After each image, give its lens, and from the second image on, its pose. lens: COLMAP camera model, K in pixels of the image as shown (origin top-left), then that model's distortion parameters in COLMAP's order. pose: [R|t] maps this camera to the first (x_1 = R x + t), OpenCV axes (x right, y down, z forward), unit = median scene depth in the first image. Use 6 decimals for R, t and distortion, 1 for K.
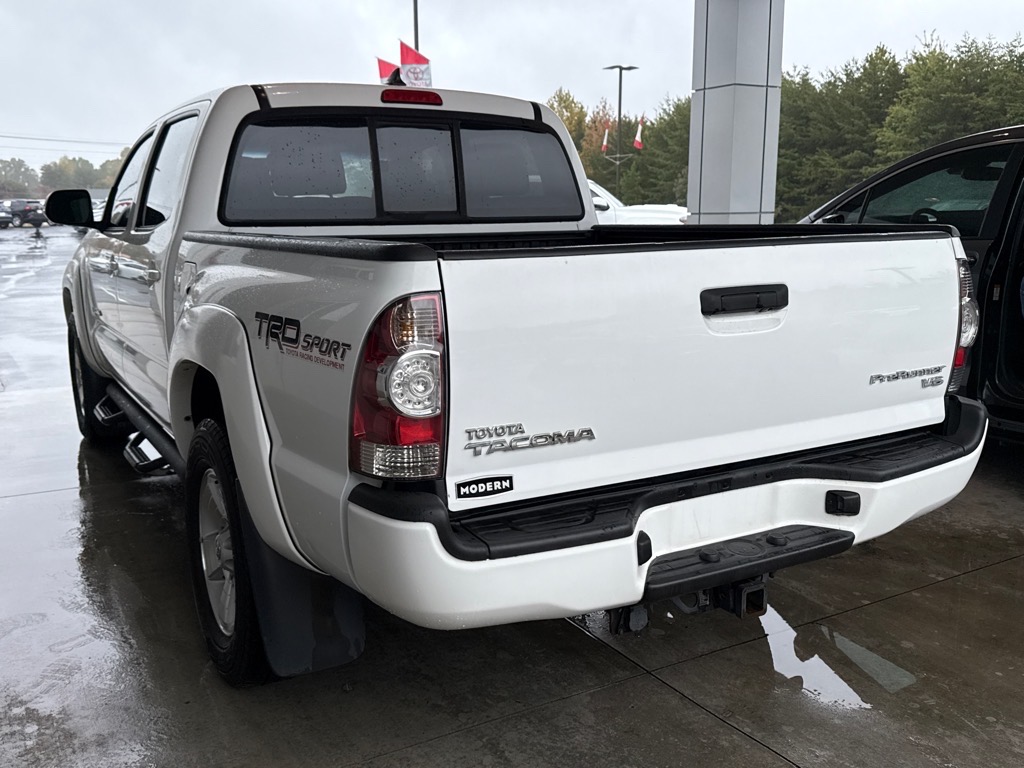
lens RADIAL K [[952.5, 0, 527.6], [0, 952.5, 378.1], [0, 0, 1]] dist [0.064697, 0.000000]
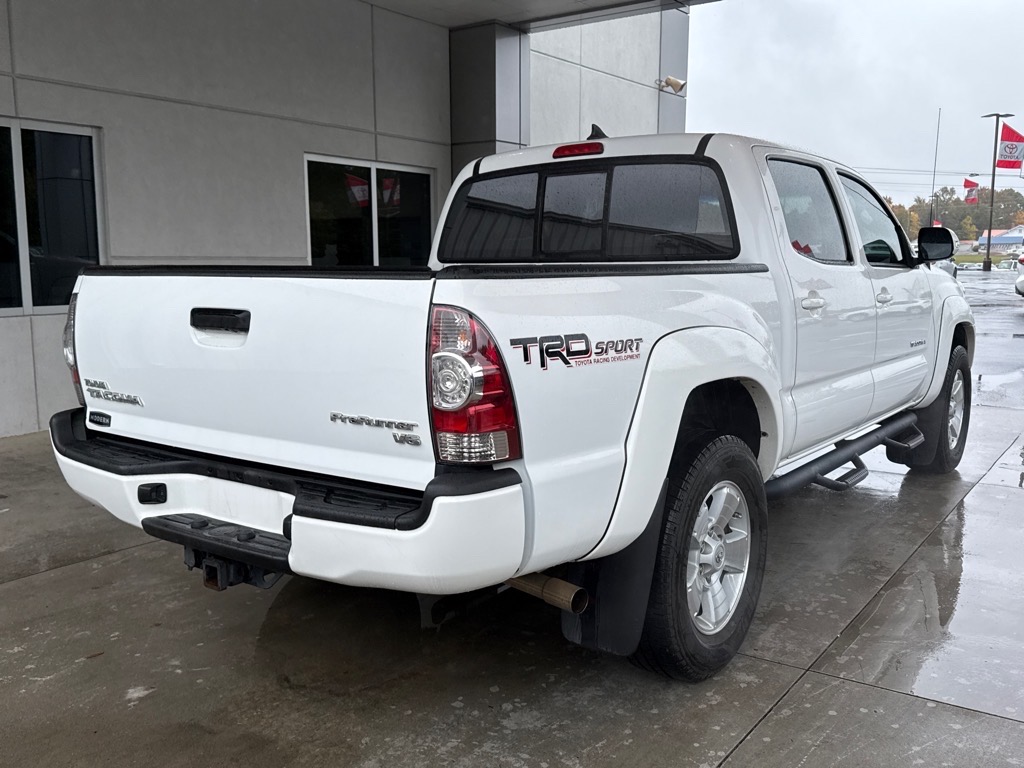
lens RADIAL K [[933.3, 0, 509.1], [0, 933.3, 386.4], [0, 0, 1]] dist [0.085333, -0.098223]
pose [[0.380123, 0.127017, -0.916173, 1.341705], [-0.160481, 0.984560, 0.069914, -0.129478], [0.910907, 0.120452, 0.394638, 0.804244]]
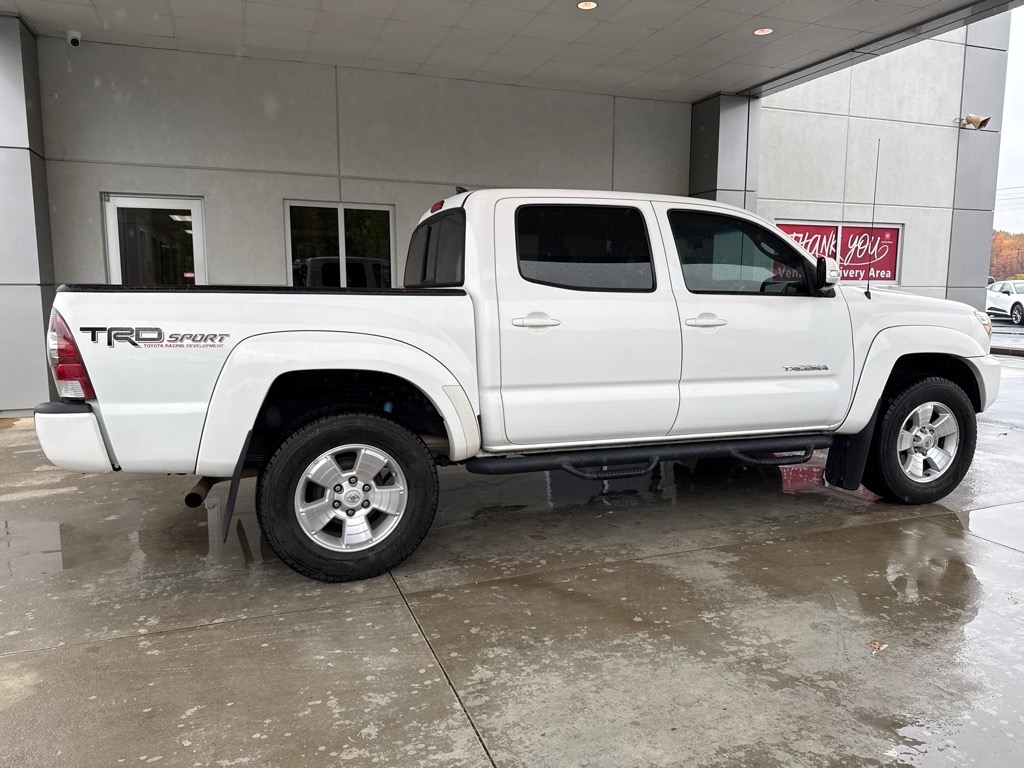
lens RADIAL K [[729.1, 0, 503.9], [0, 729.1, 382.7], [0, 0, 1]] dist [0.024172, -0.029972]
pose [[-0.208838, 0.127596, -0.969591, 1.555619], [-0.173090, 0.970976, 0.165060, -0.346565], [0.962511, 0.202297, -0.180691, 2.081774]]
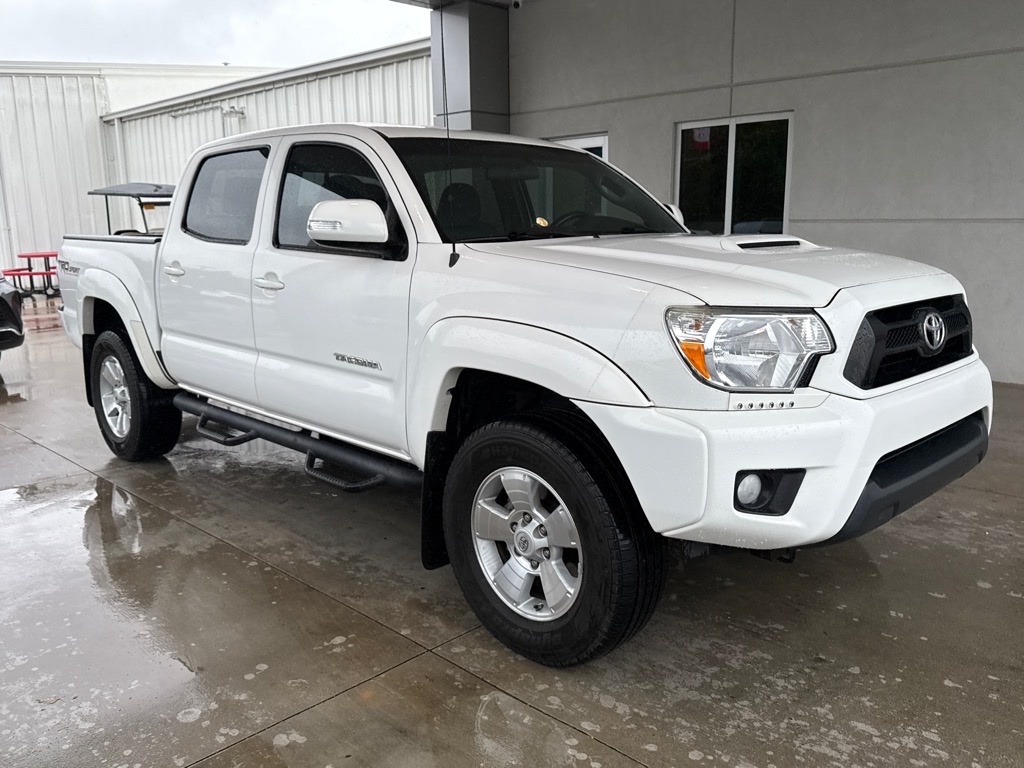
lens RADIAL K [[845.4, 0, 515.5], [0, 845.4, 386.9], [0, 0, 1]] dist [0.035255, -0.010882]
pose [[-0.974050, 0.061380, -0.217850, -0.203283], [-0.022145, 0.932060, 0.361626, -0.680076], [0.225246, 0.357066, -0.906514, 3.755333]]
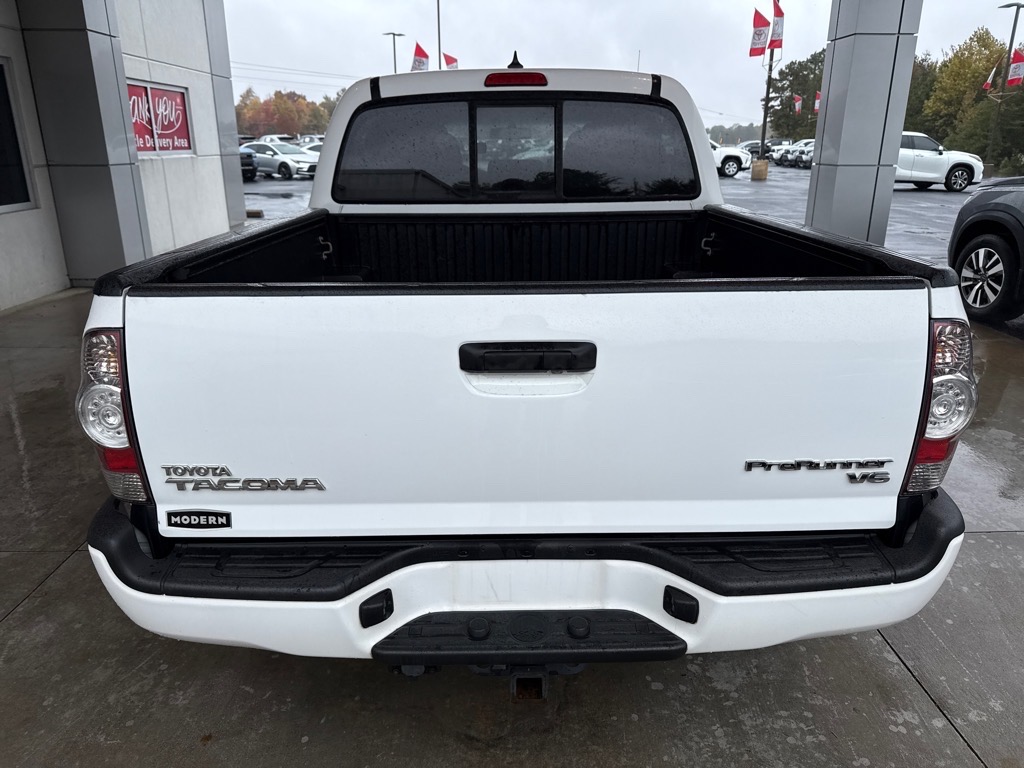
lens RADIAL K [[729.1, 0, 521.2], [0, 729.1, 389.9], [0, 0, 1]] dist [0.024172, -0.029972]
pose [[0.866909, 0.161346, -0.471631, 0.481517], [-0.088230, 0.980893, 0.173389, -0.149804], [0.490595, -0.108700, 0.864581, 0.414965]]
